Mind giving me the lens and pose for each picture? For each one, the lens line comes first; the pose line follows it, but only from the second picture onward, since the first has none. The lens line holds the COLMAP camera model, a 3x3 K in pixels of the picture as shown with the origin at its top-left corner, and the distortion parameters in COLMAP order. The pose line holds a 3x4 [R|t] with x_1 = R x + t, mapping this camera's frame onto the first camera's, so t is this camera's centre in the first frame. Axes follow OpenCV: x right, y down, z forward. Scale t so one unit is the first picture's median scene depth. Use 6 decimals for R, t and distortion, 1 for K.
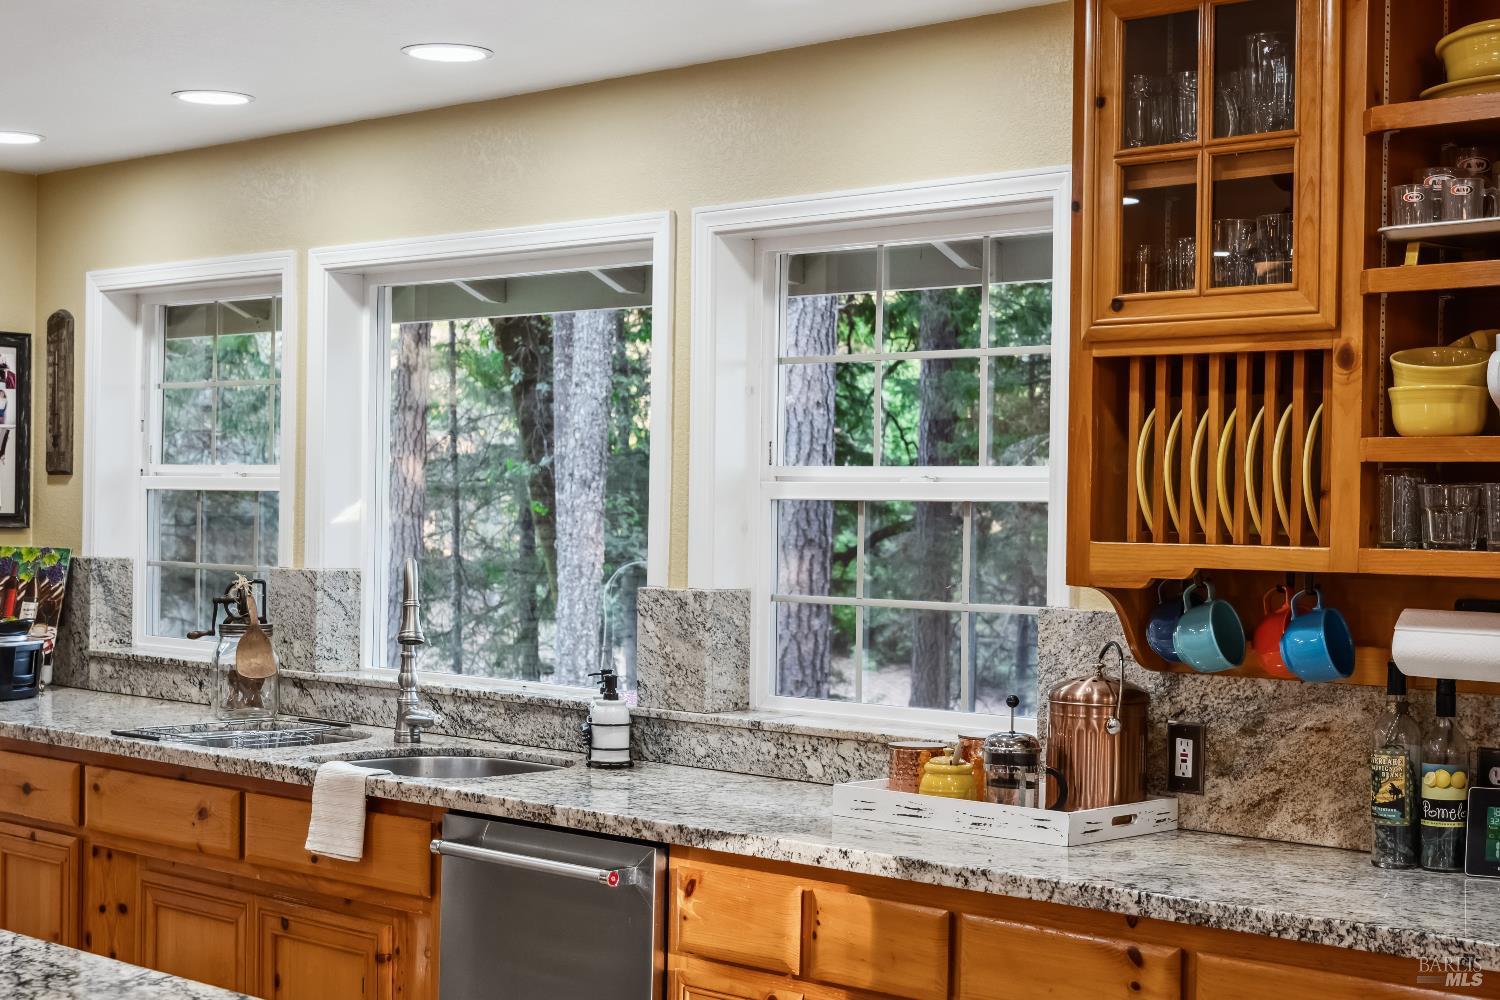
lens RADIAL K [[2230.6, 0, 749.8], [0, 2230.6, 500.4], [0, 0, 1]] dist [0.022029, 0.000000]
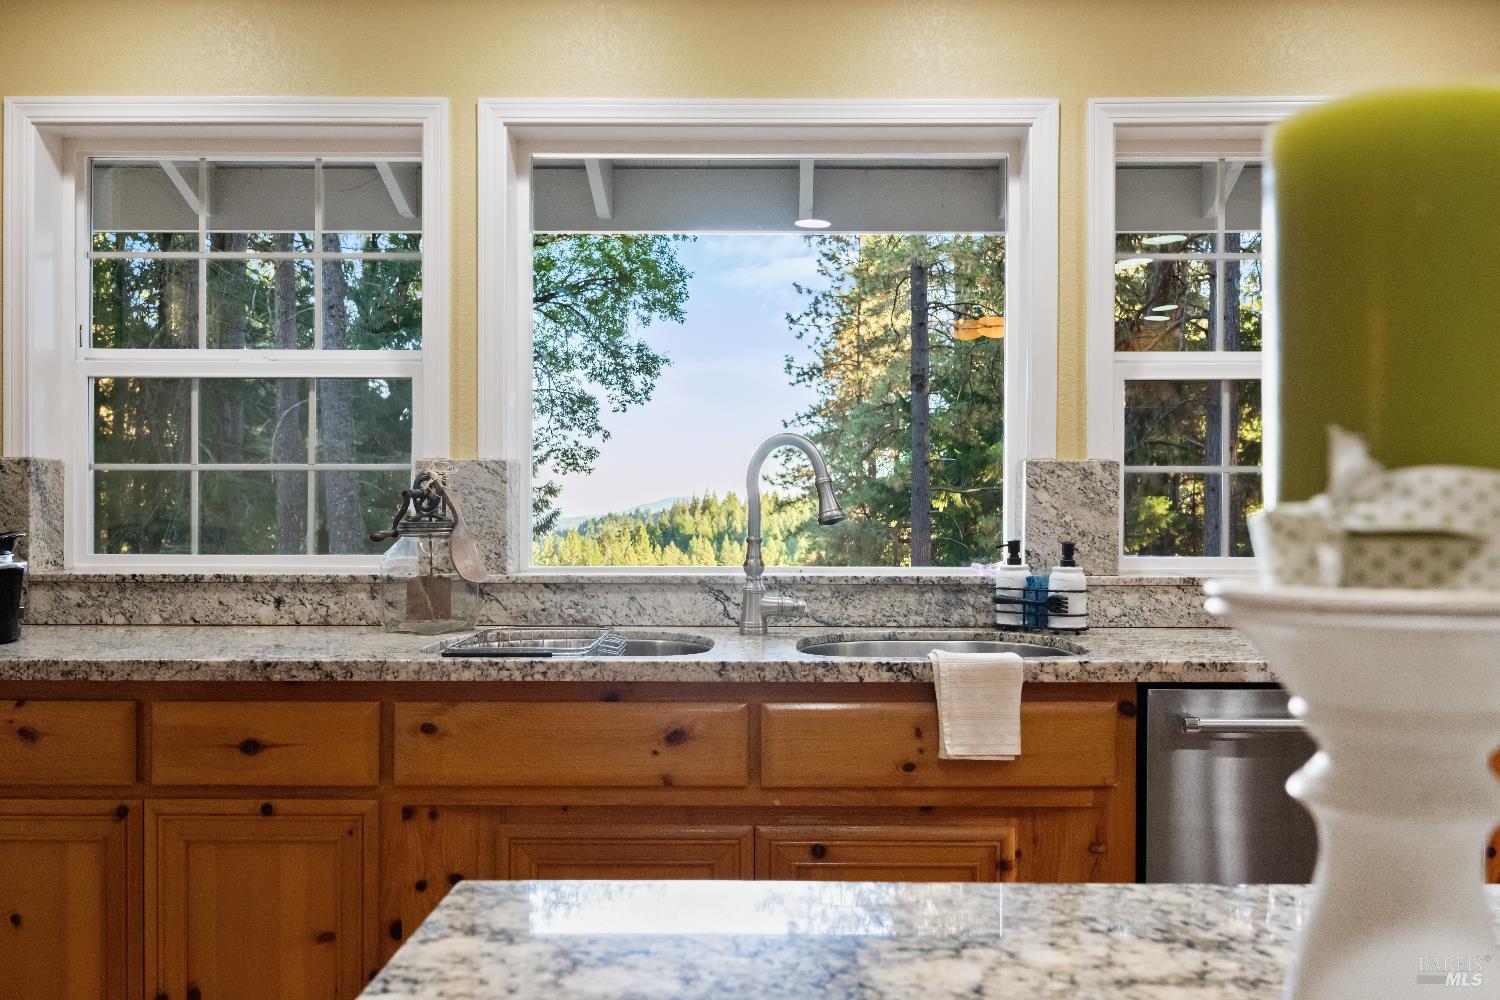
lens RADIAL K [[1280.6, 0, 750.0], [0, 1280.6, 498.9], [0, 0, 1]] dist [0.007801, -0.001747]
pose [[0.737776, -0.011555, 0.674947, -0.503421], [0.008396, 0.999933, 0.007941, 0.047158], [-0.674994, -0.000192, 0.737824, 0.599165]]
